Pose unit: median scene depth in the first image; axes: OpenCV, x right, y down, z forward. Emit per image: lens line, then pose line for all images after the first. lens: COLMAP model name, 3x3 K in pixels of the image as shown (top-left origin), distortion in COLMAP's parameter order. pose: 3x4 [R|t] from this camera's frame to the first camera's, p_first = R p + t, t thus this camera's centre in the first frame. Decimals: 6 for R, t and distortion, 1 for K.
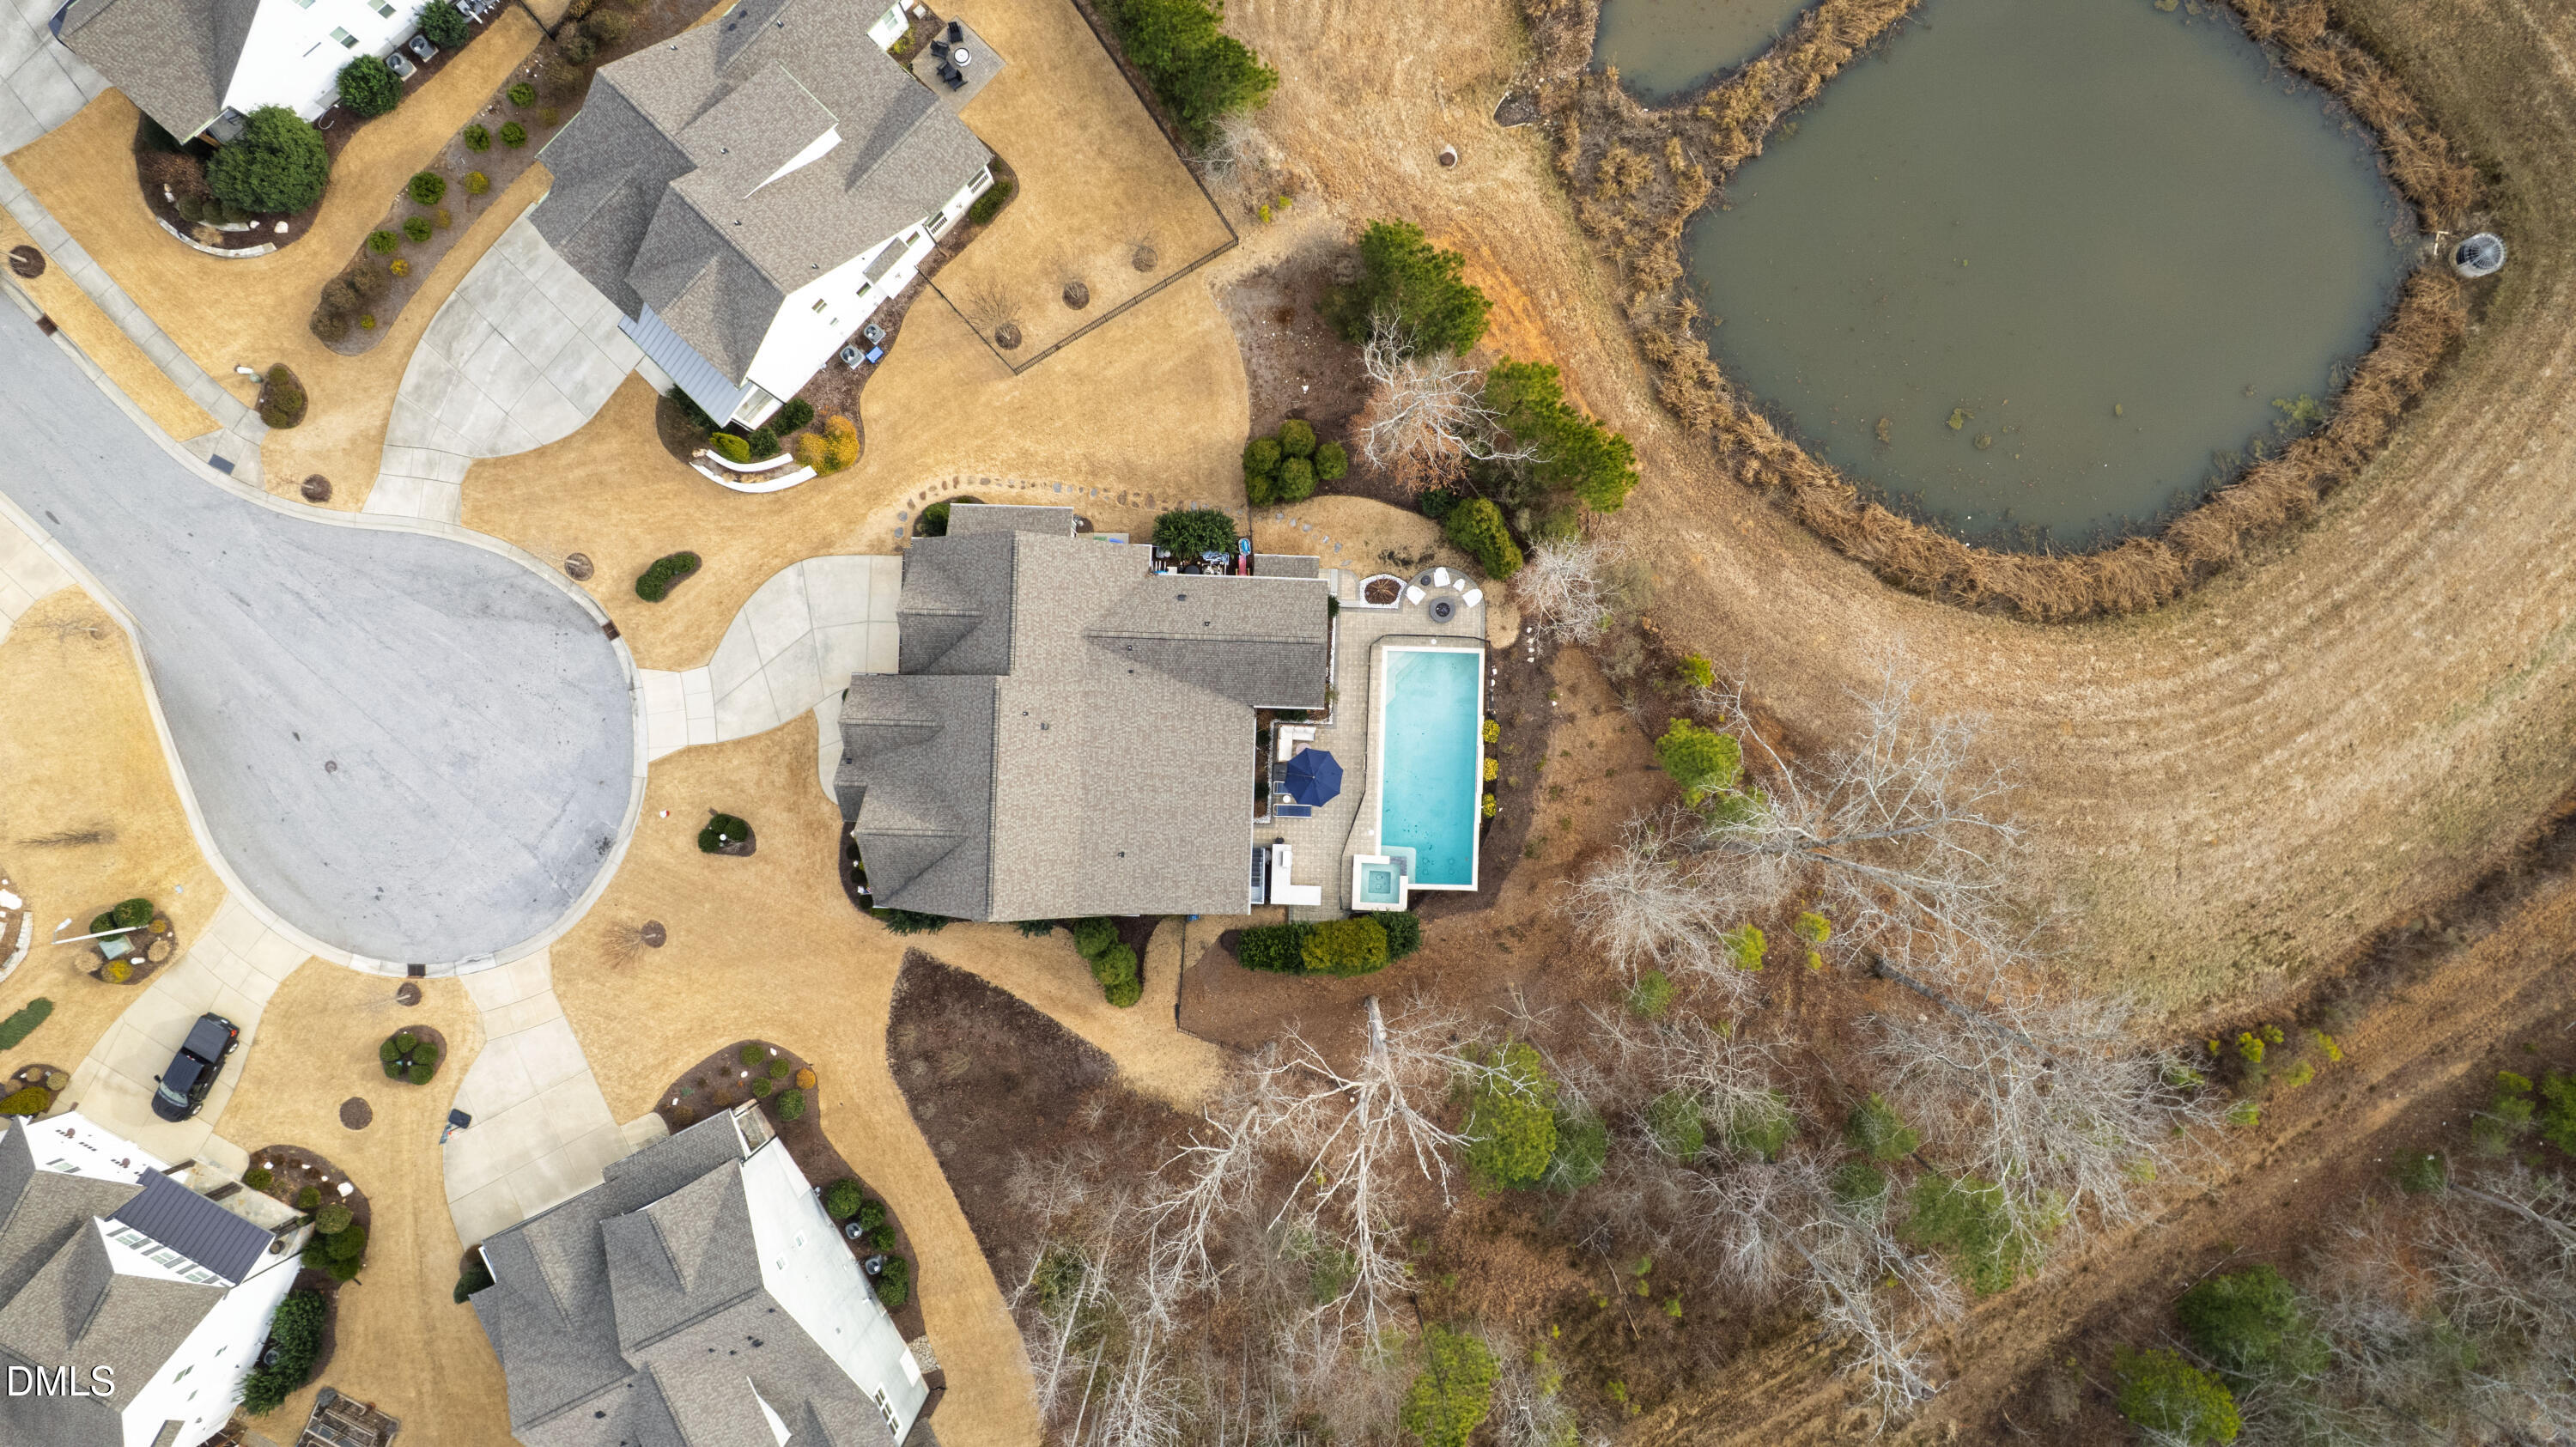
lens RADIAL K [[1649.3, 0, 1289.6], [0, 1649.3, 713.7], [0, 0, 1]] dist [-0.067655, 0.050314]
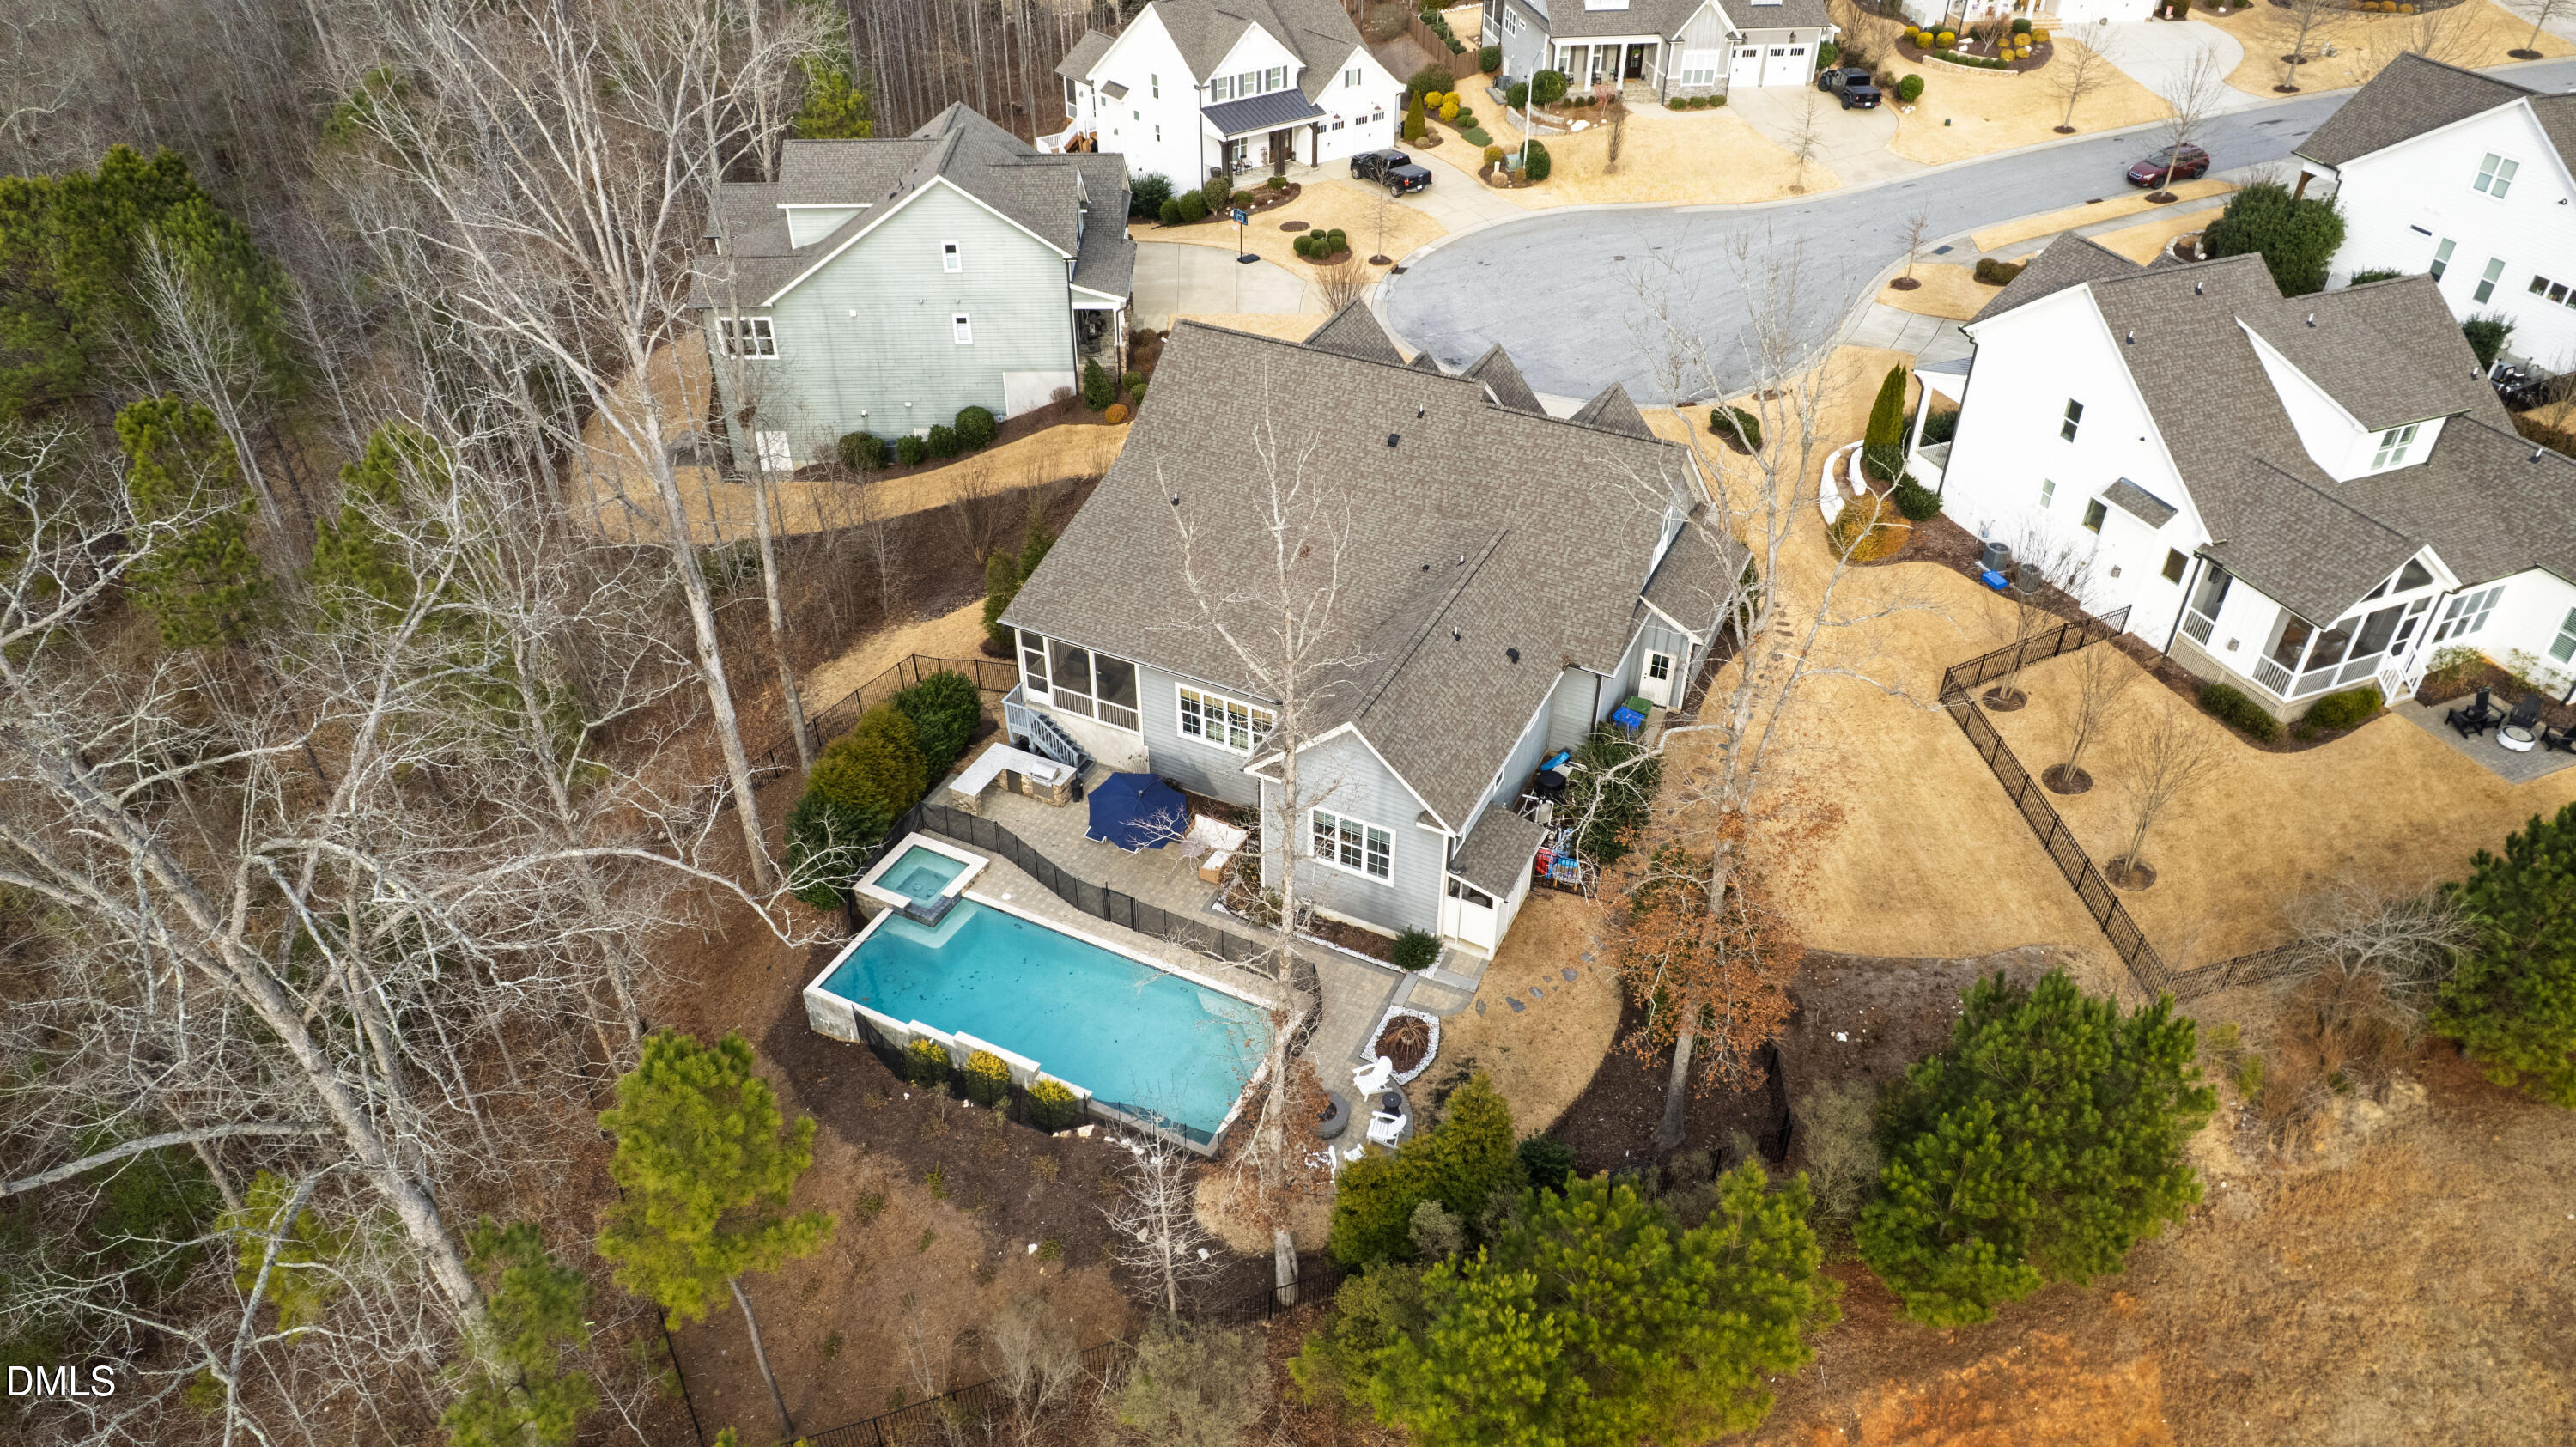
lens RADIAL K [[1649.3, 0, 1289.6], [0, 1649.3, 713.7], [0, 0, 1]] dist [-0.067655, 0.050314]
pose [[-0.413062, 0.532705, -0.738651, 0.390451], [-0.910671, -0.234770, 0.339944, -0.190811], [0.007676, 0.813086, 0.582093, 0.631206]]
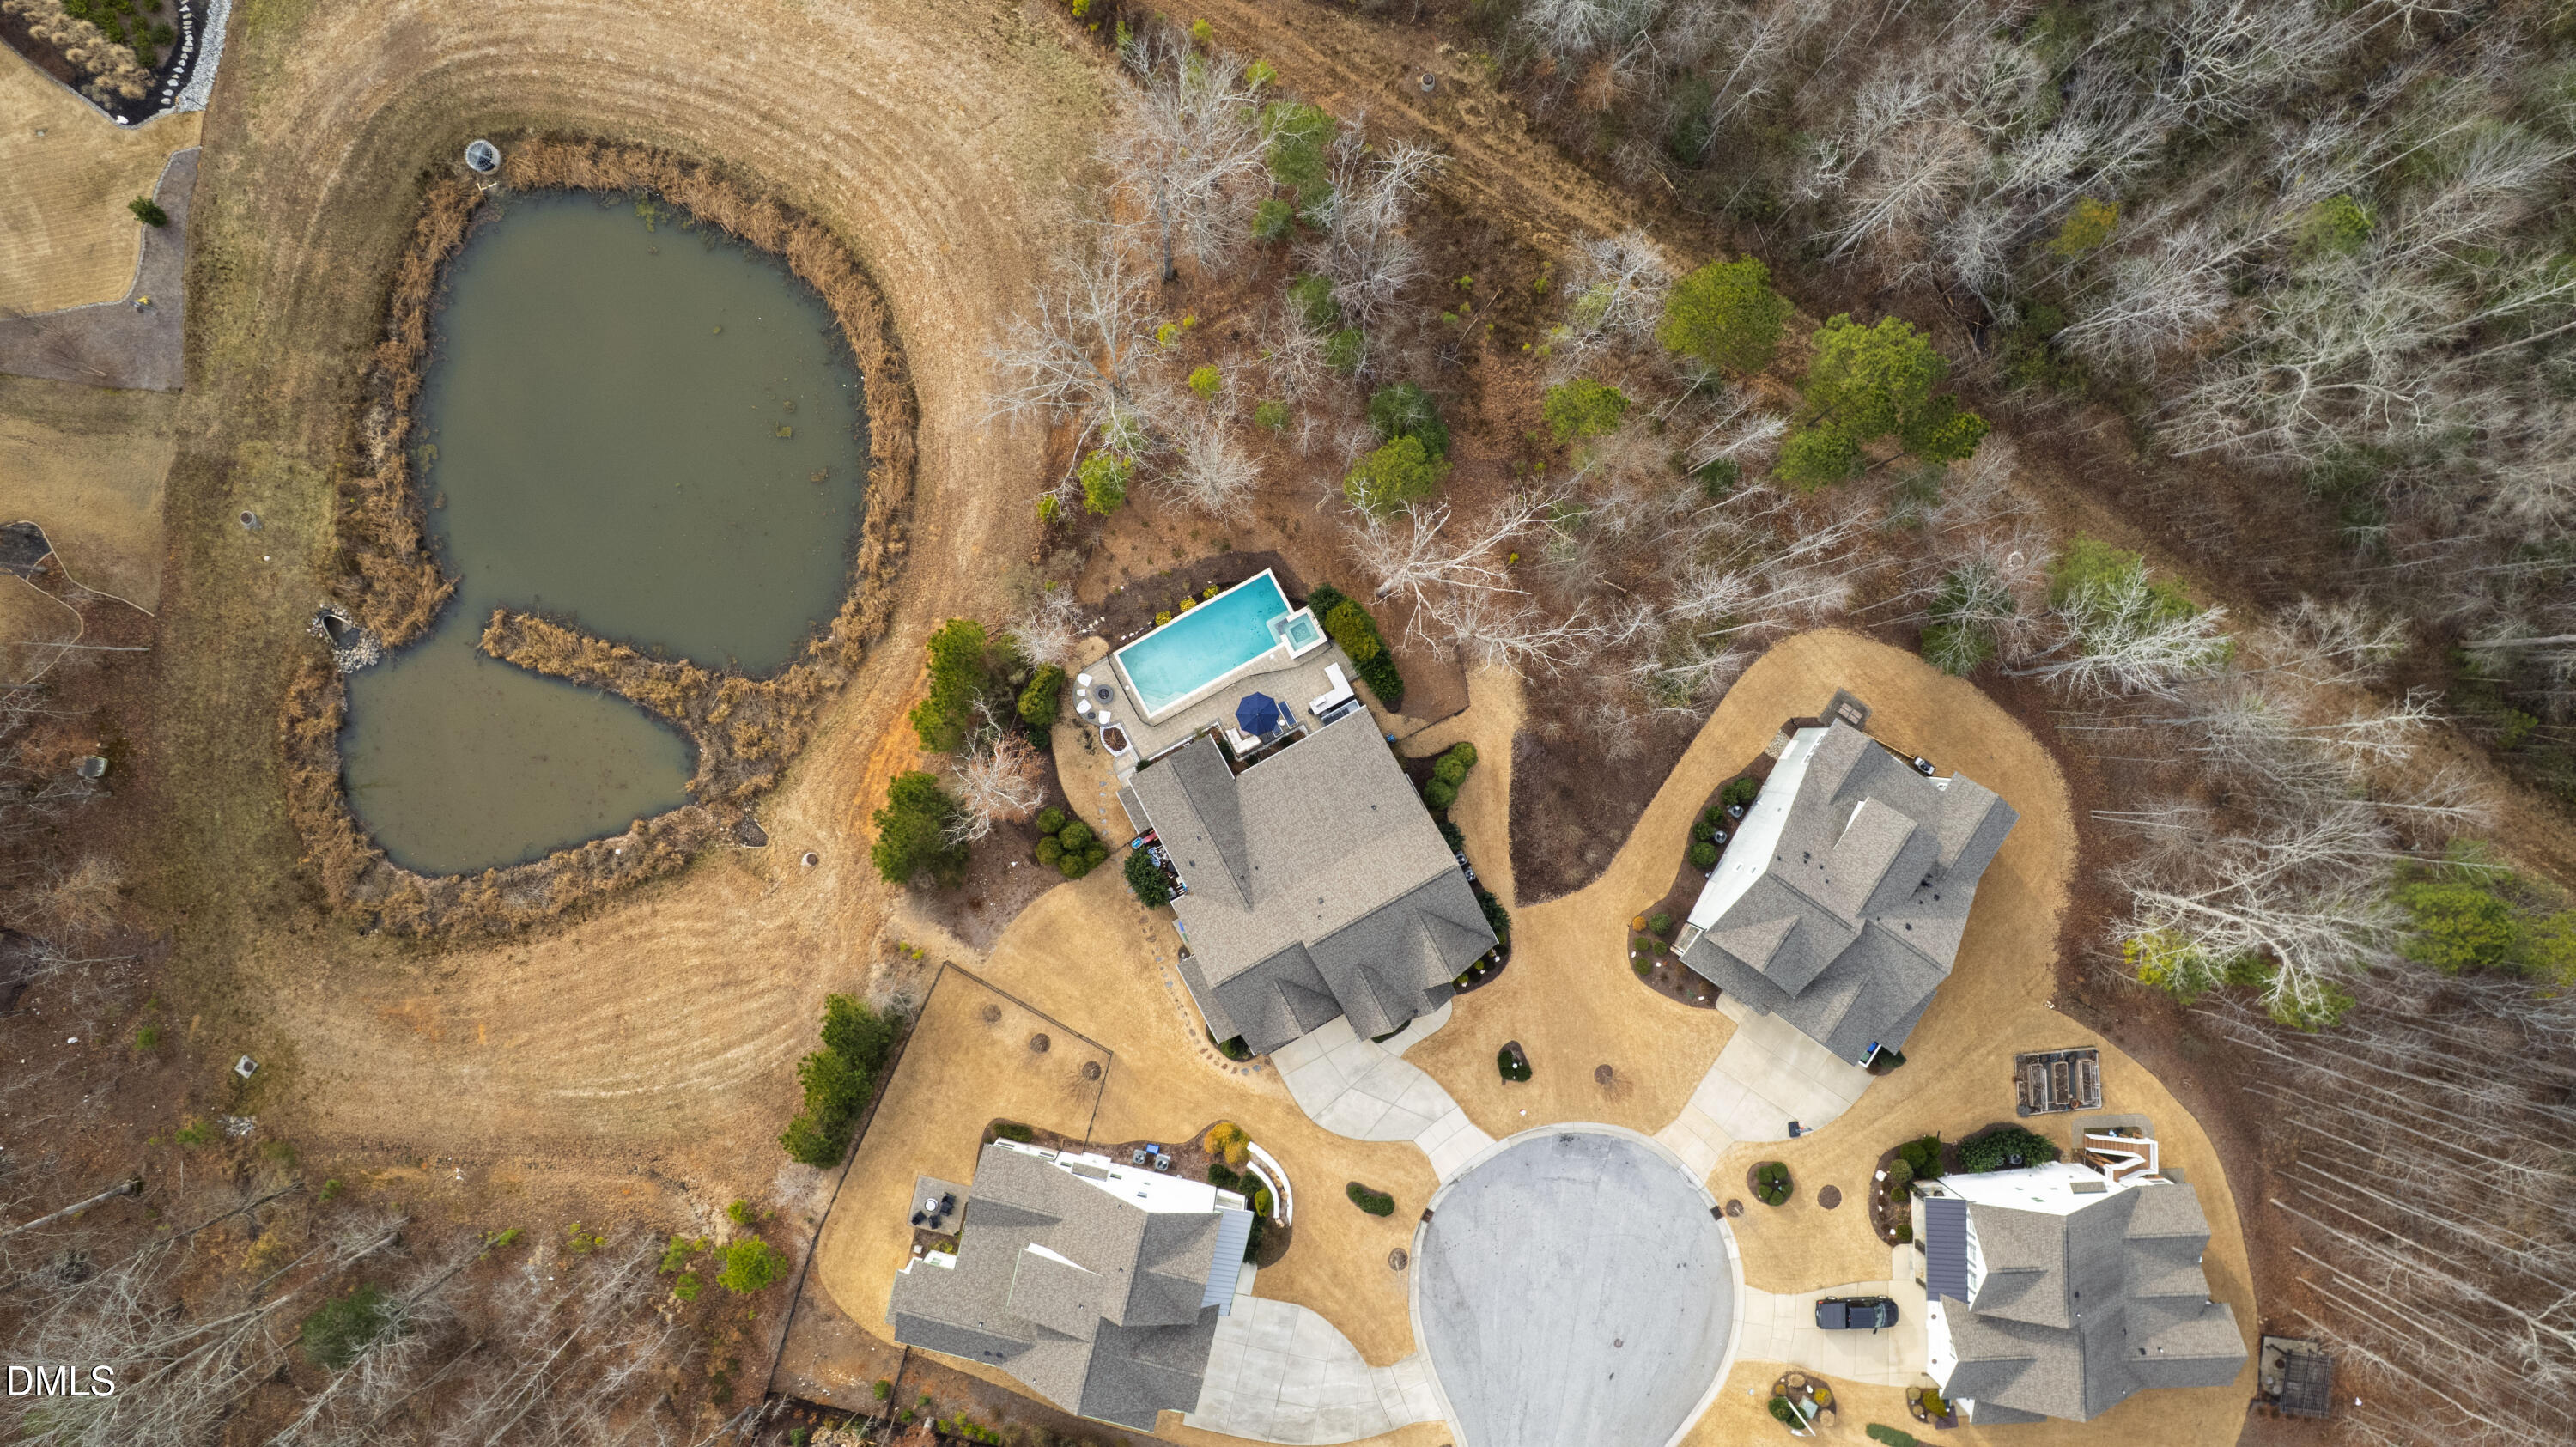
lens RADIAL K [[1649.3, 0, 1289.6], [0, 1649.3, 713.7], [0, 0, 1]] dist [-0.067655, 0.050314]
pose [[-0.505303, -0.862941, -0.001435, 0.003577], [0.862727, -0.505213, 0.021489, 0.031856], [-0.019268, 0.009620, 0.999768, -0.362441]]
